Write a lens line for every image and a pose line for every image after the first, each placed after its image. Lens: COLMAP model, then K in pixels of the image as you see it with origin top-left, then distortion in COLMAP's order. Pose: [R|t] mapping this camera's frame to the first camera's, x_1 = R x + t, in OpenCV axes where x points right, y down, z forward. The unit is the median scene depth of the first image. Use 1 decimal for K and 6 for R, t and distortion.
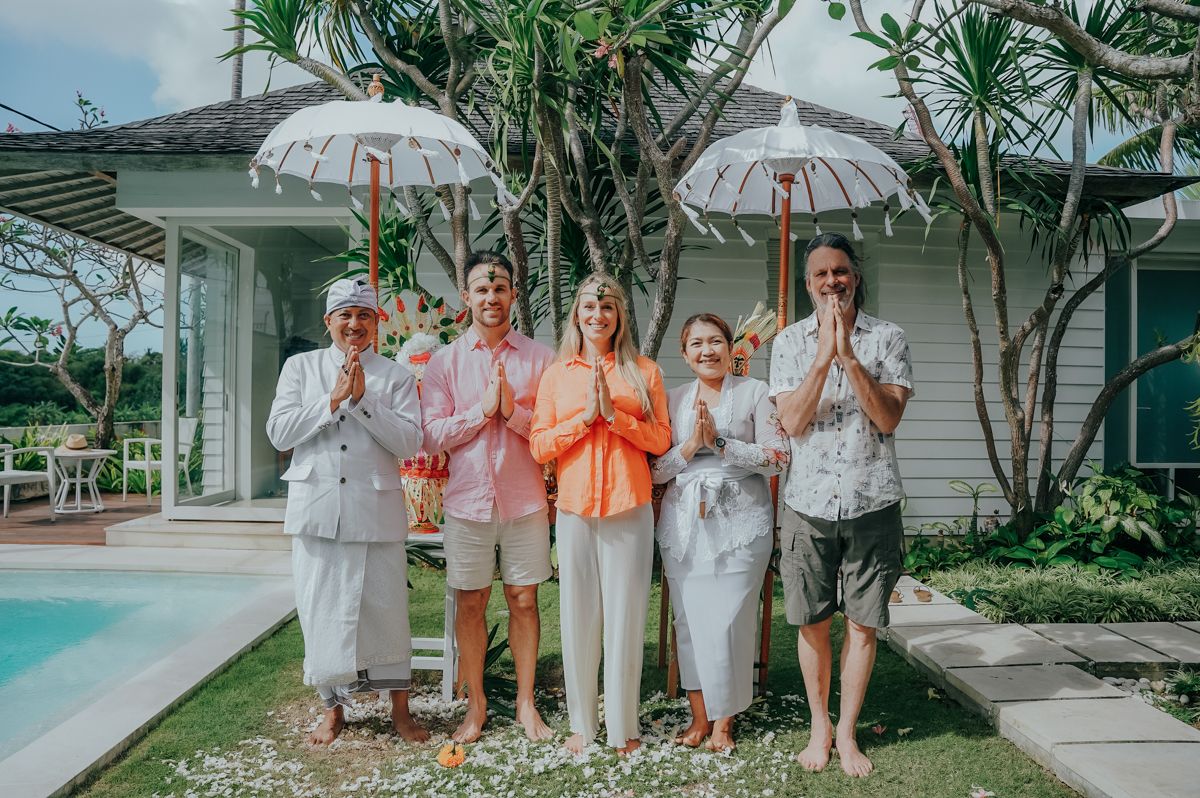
lens RADIAL K [[828.4, 0, 600.0], [0, 828.4, 399.0], [0, 0, 1]] dist [-0.002106, -0.000669]
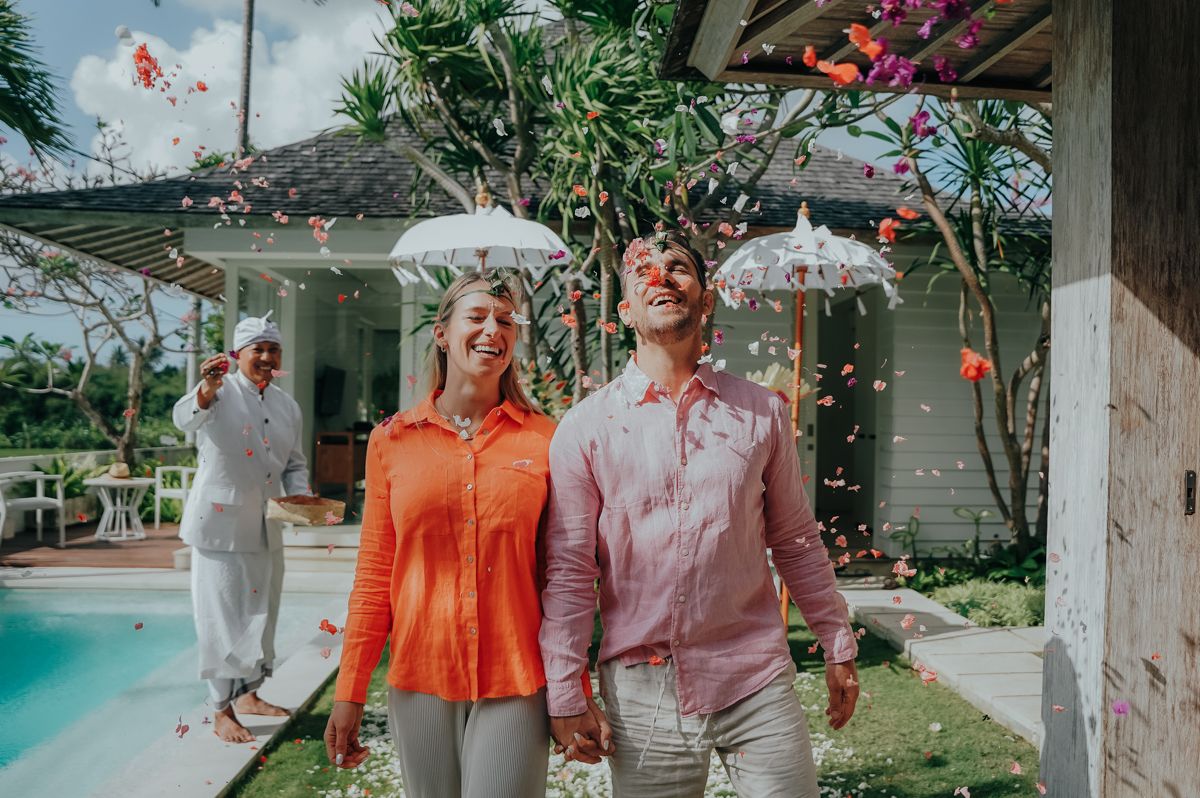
lens RADIAL K [[1022.7, 0, 604.3], [0, 1022.7, 419.1], [0, 0, 1]] dist [0.003920, 0.001557]
pose [[0.999999, 0.000990, -0.000677, -0.041907], [-0.000986, 0.999986, 0.005293, -0.023391], [0.000682, -0.005292, 0.999986, -0.315996]]
